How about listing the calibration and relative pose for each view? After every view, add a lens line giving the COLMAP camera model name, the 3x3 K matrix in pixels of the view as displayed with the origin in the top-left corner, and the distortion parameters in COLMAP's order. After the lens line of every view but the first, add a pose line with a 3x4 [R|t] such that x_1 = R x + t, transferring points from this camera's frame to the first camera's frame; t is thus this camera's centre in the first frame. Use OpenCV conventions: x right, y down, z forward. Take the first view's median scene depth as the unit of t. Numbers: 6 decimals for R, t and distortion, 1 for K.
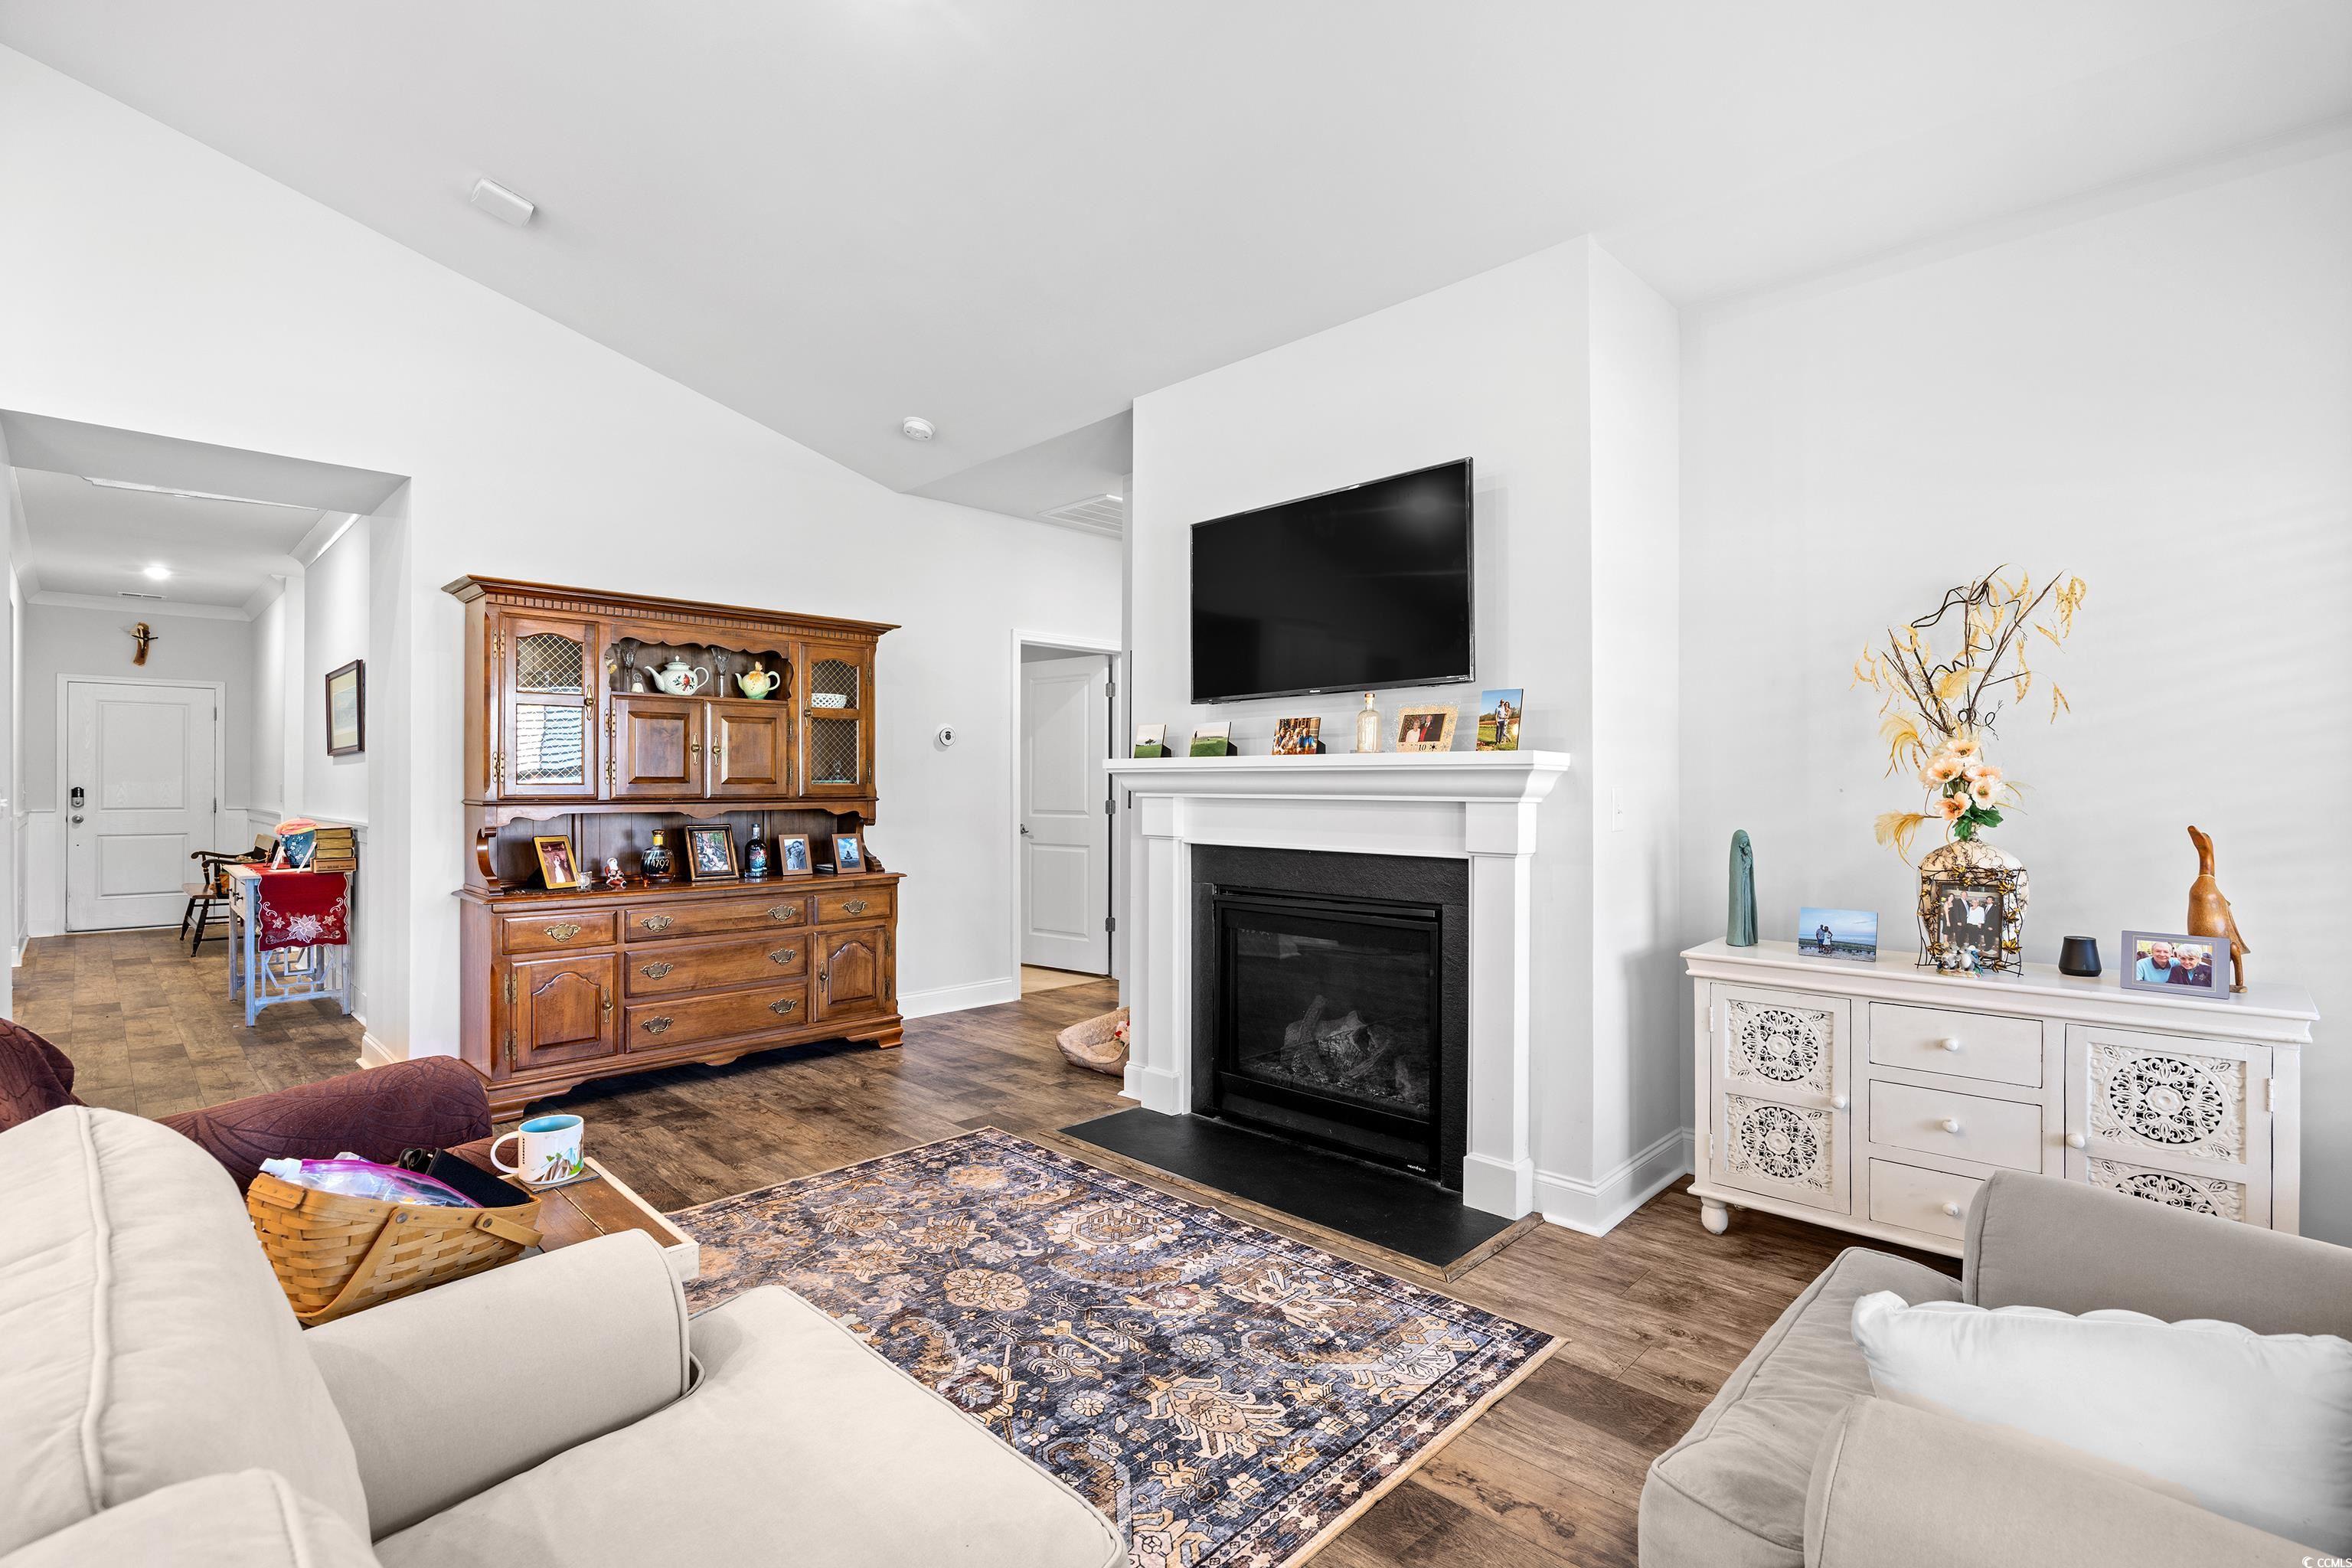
lens RADIAL K [[1104.2, 0, 1168.0], [0, 1104.2, 767.2], [0, 0, 1]] dist [-0.008614, -0.000125]
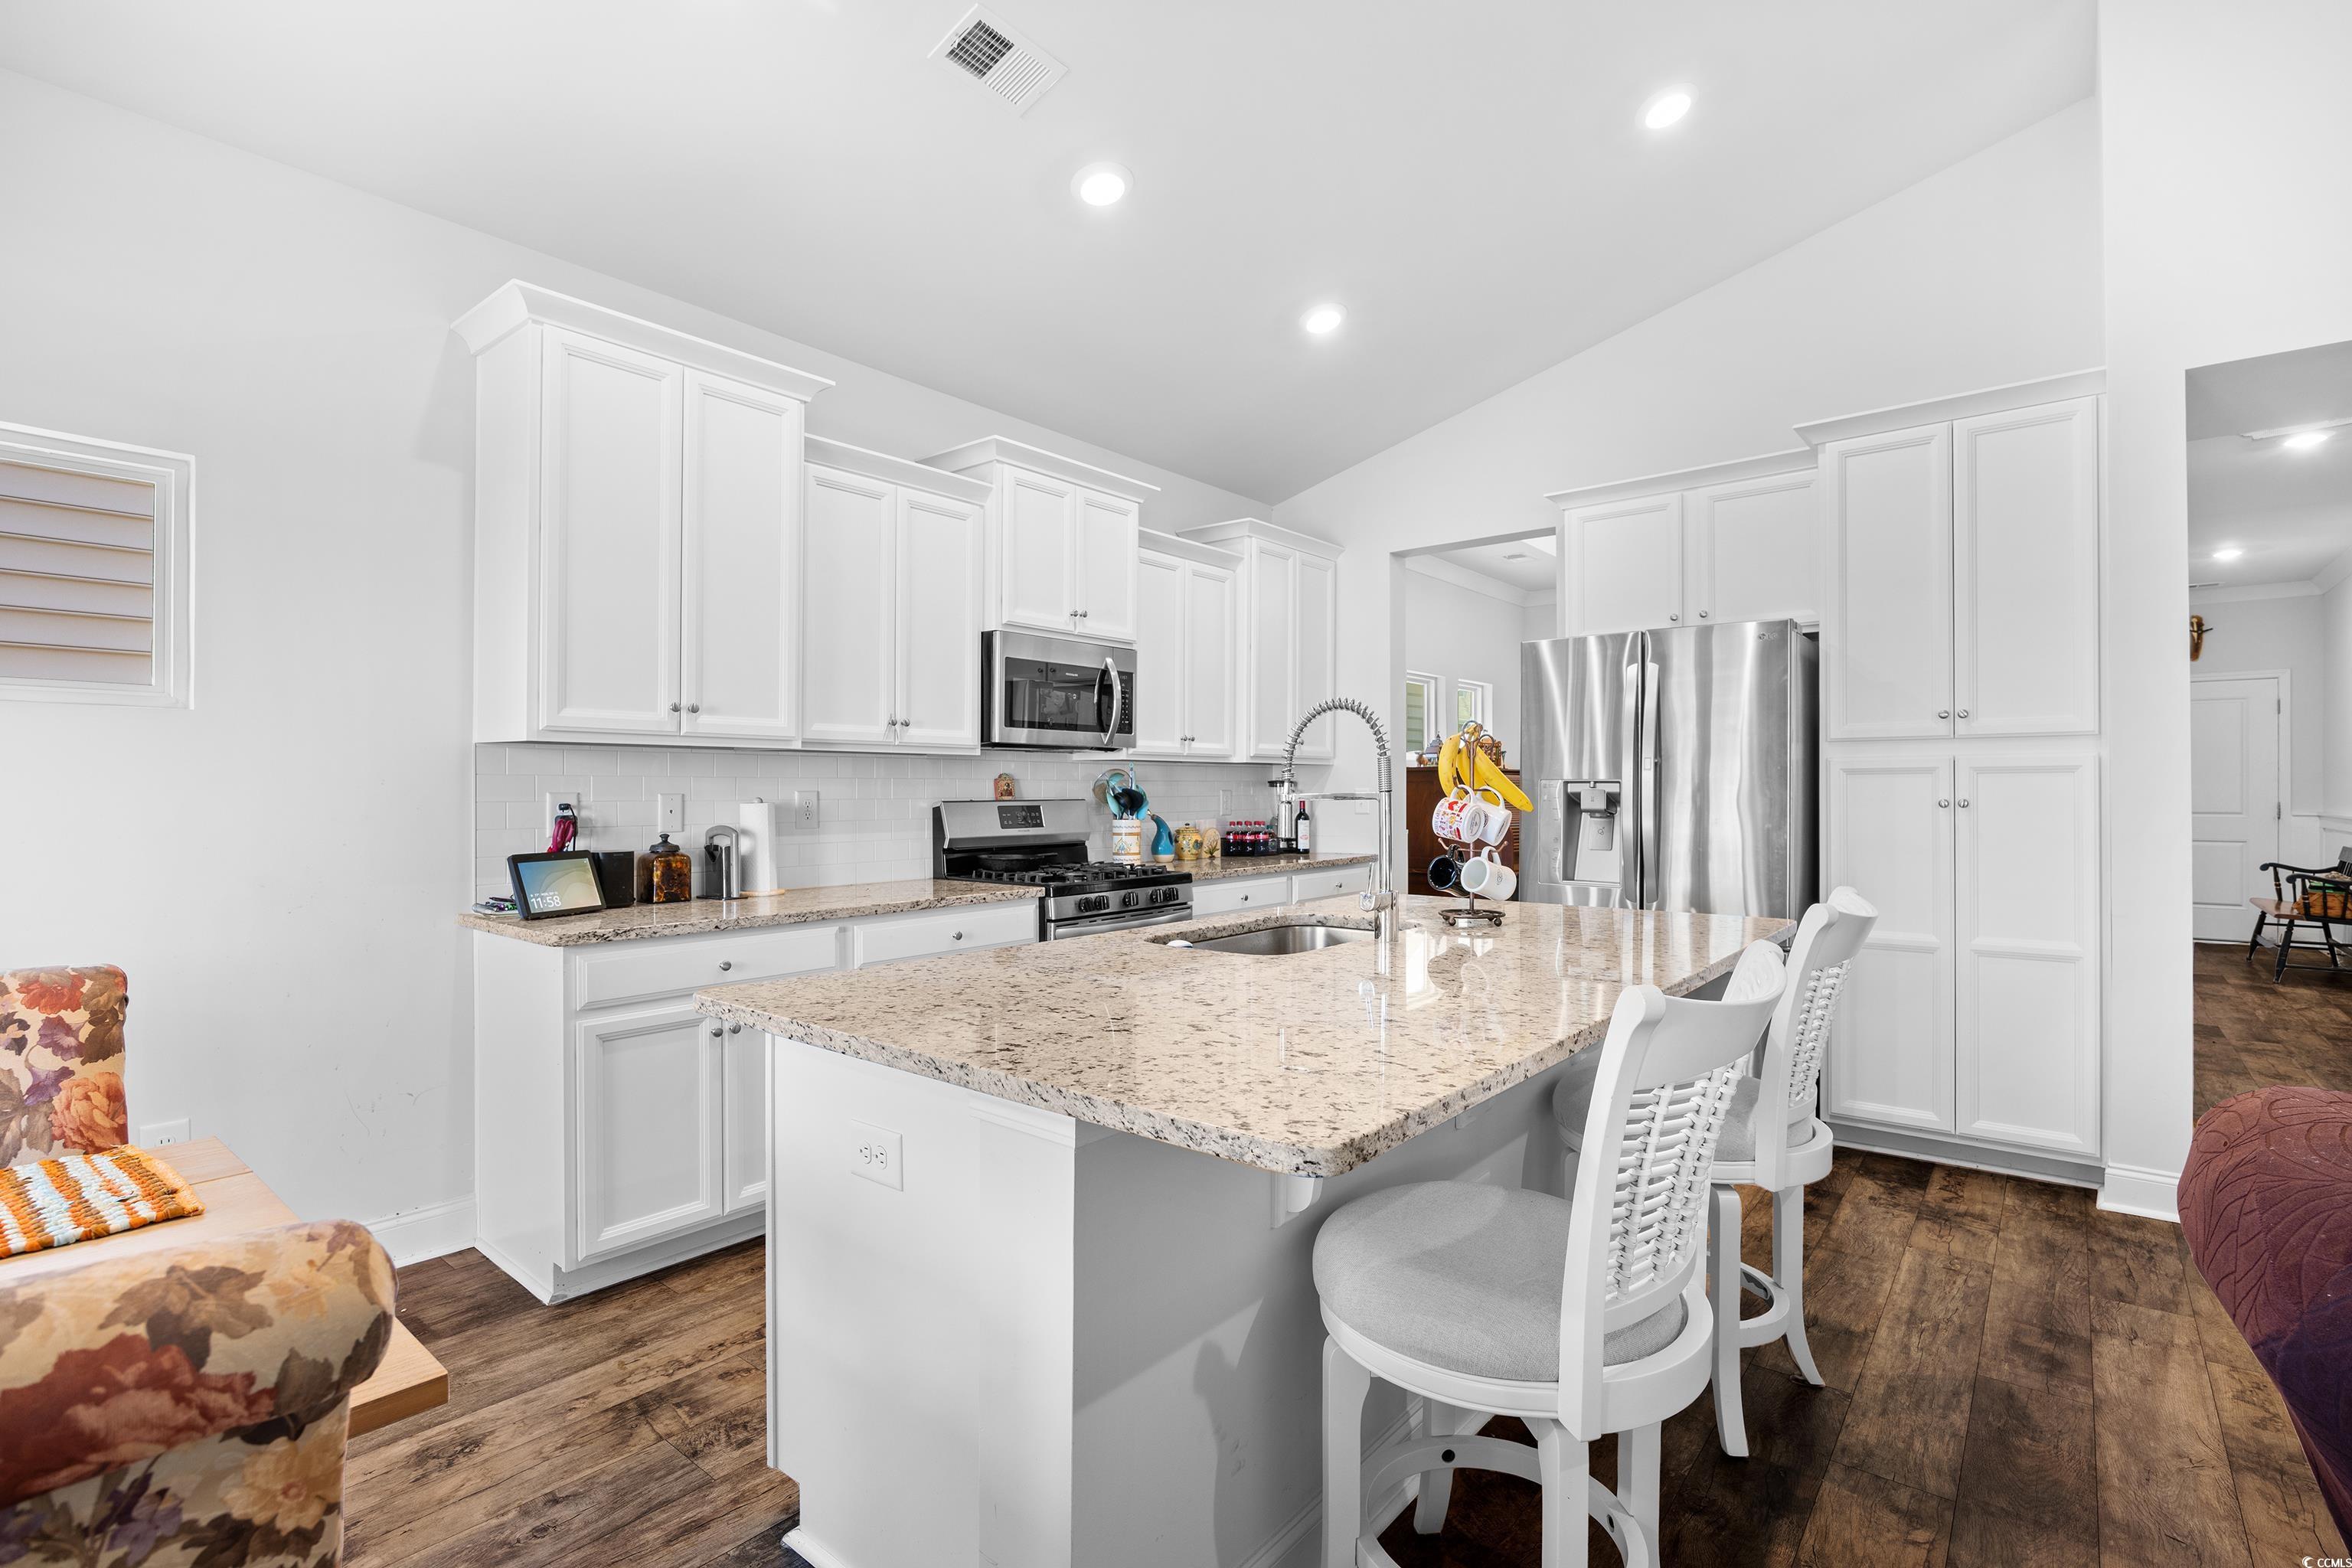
lens RADIAL K [[1067.7, 0, 1182.8], [0, 1067.7, 814.9], [0, 0, 1]] dist [-0.016414, 0.001649]
pose [[0.096795, 0.023546, -0.995026, -0.264553], [0.016228, 0.999550, 0.025232, 0.005228], [0.995172, -0.018590, 0.096369, 0.092409]]
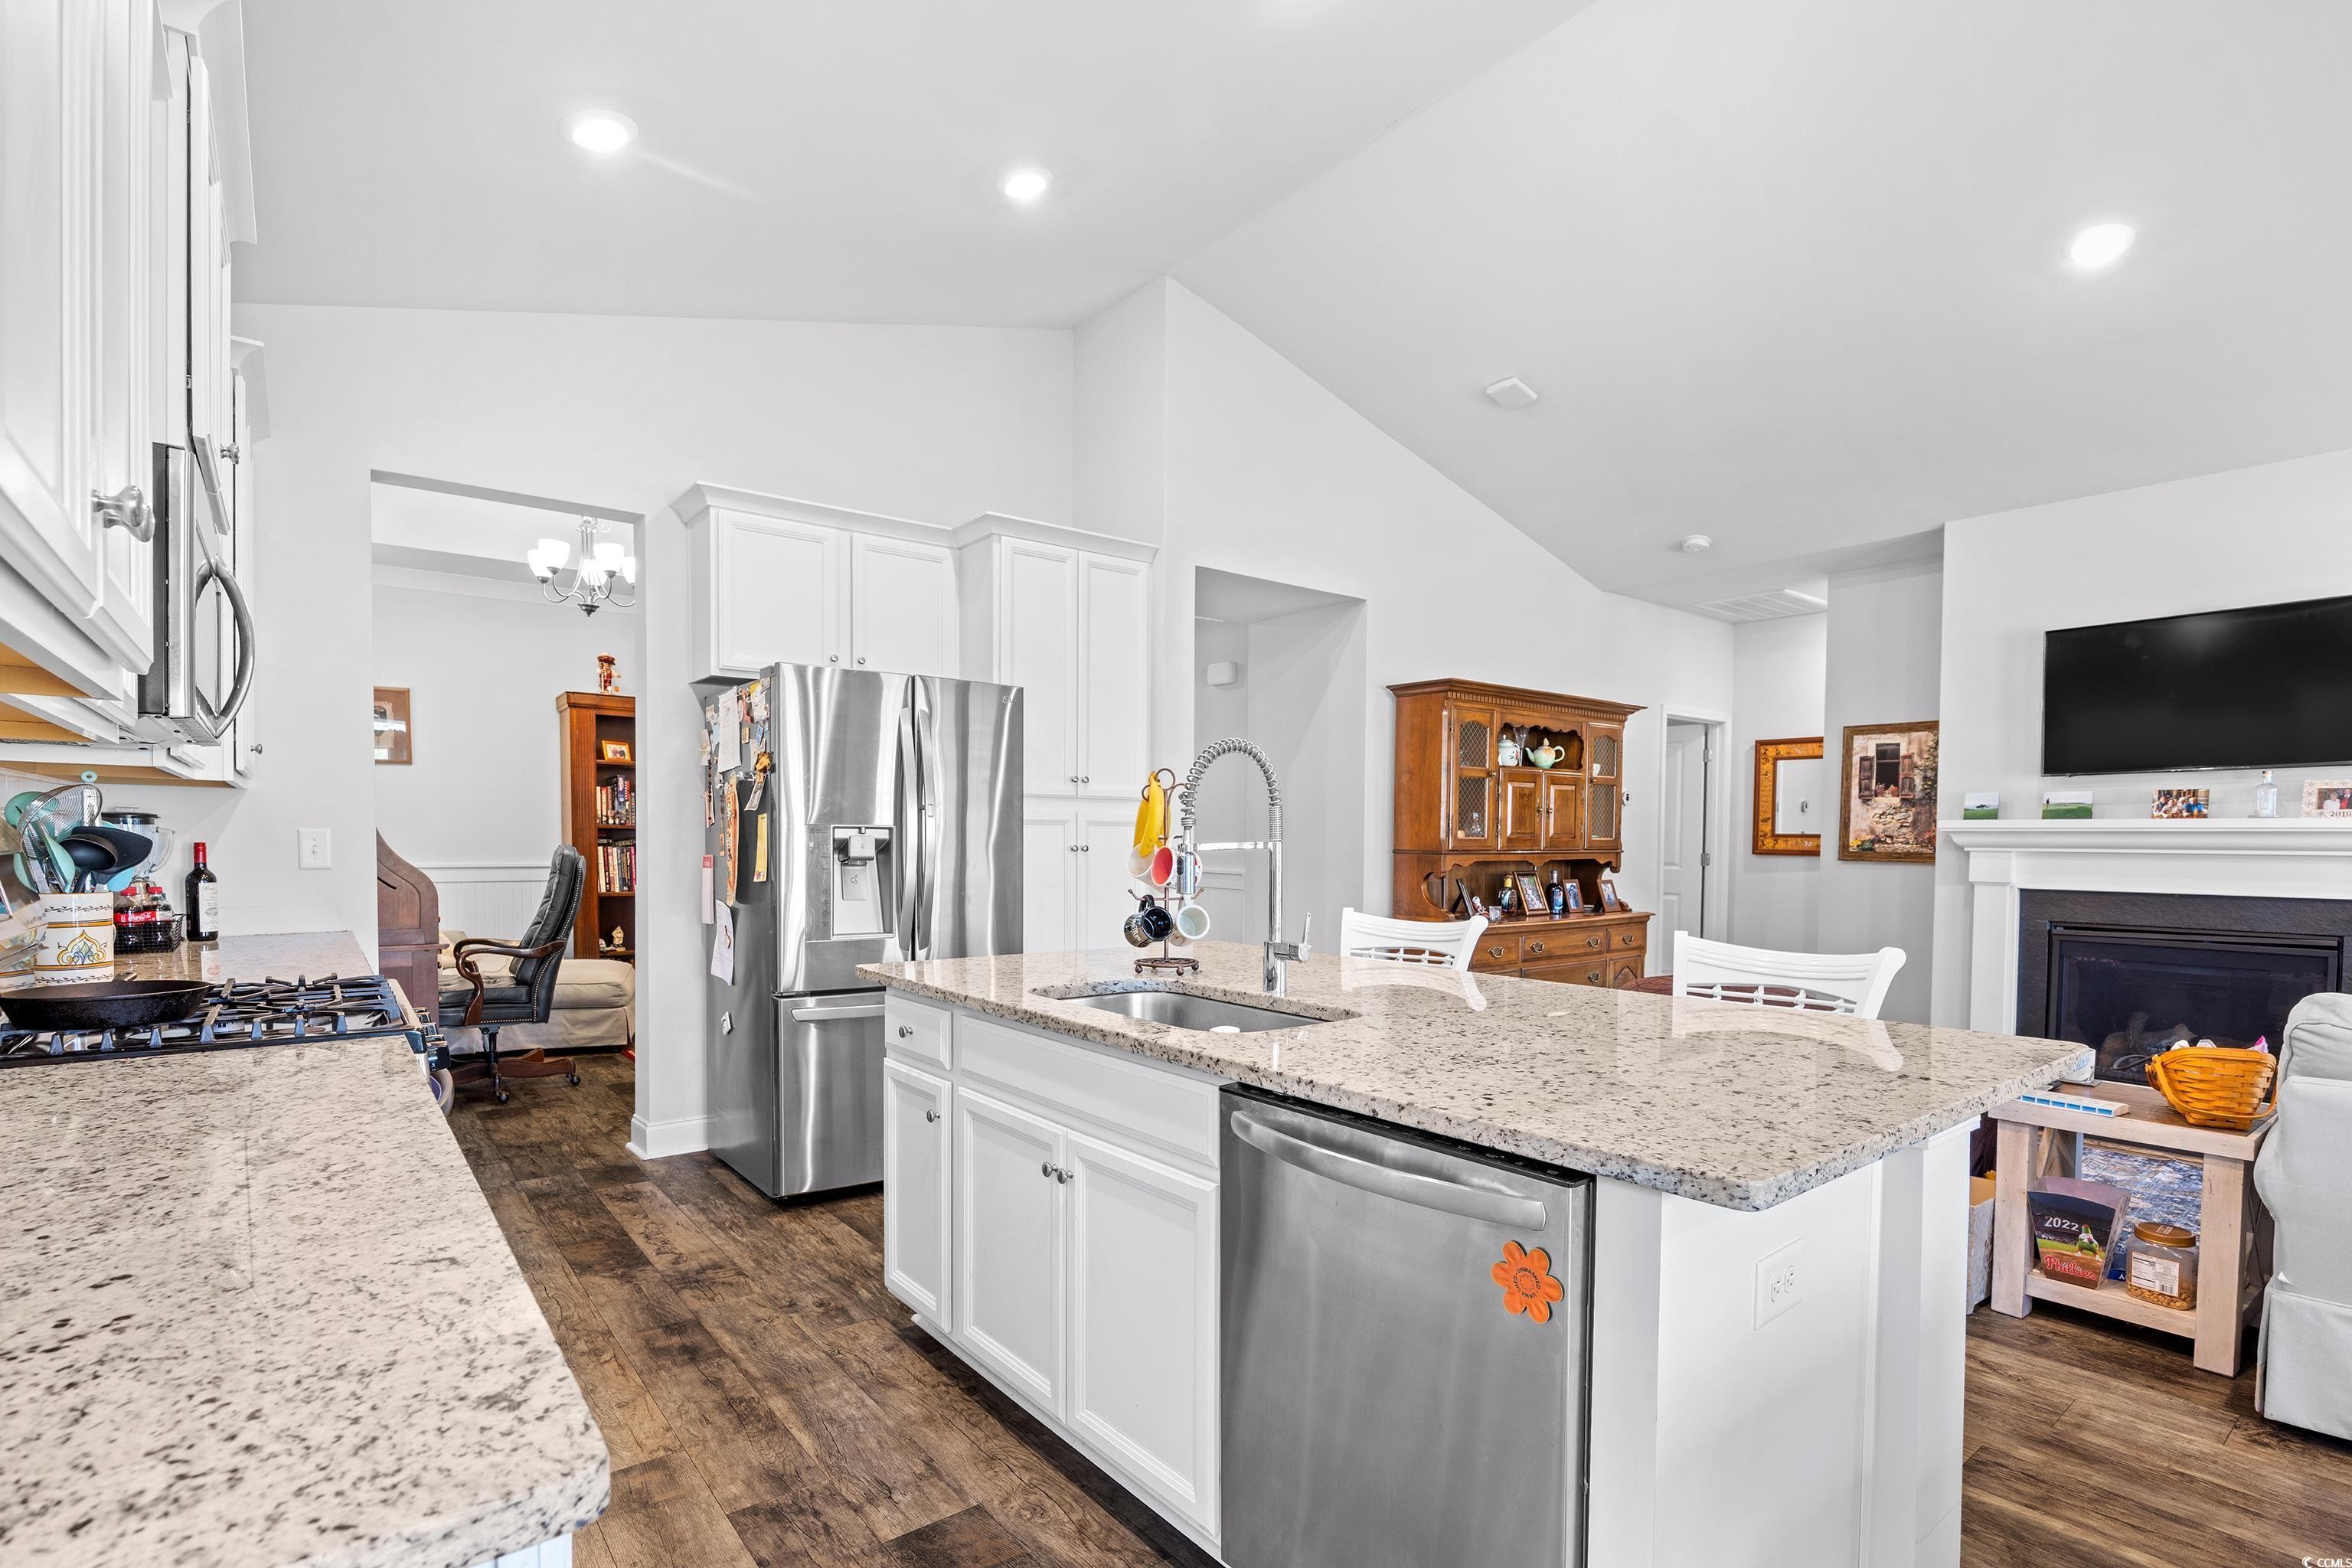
lens RADIAL K [[1104.2, 0, 1184.1], [0, 1104.2, 885.0], [0, 0, 1]] dist [-0.008614, -0.000125]
pose [[0.992731, 0.012152, -0.119743, -0.864529], [-0.005370, 0.998371, 0.056798, -0.000914], [0.120238, -0.055742, 0.991179, -0.381814]]
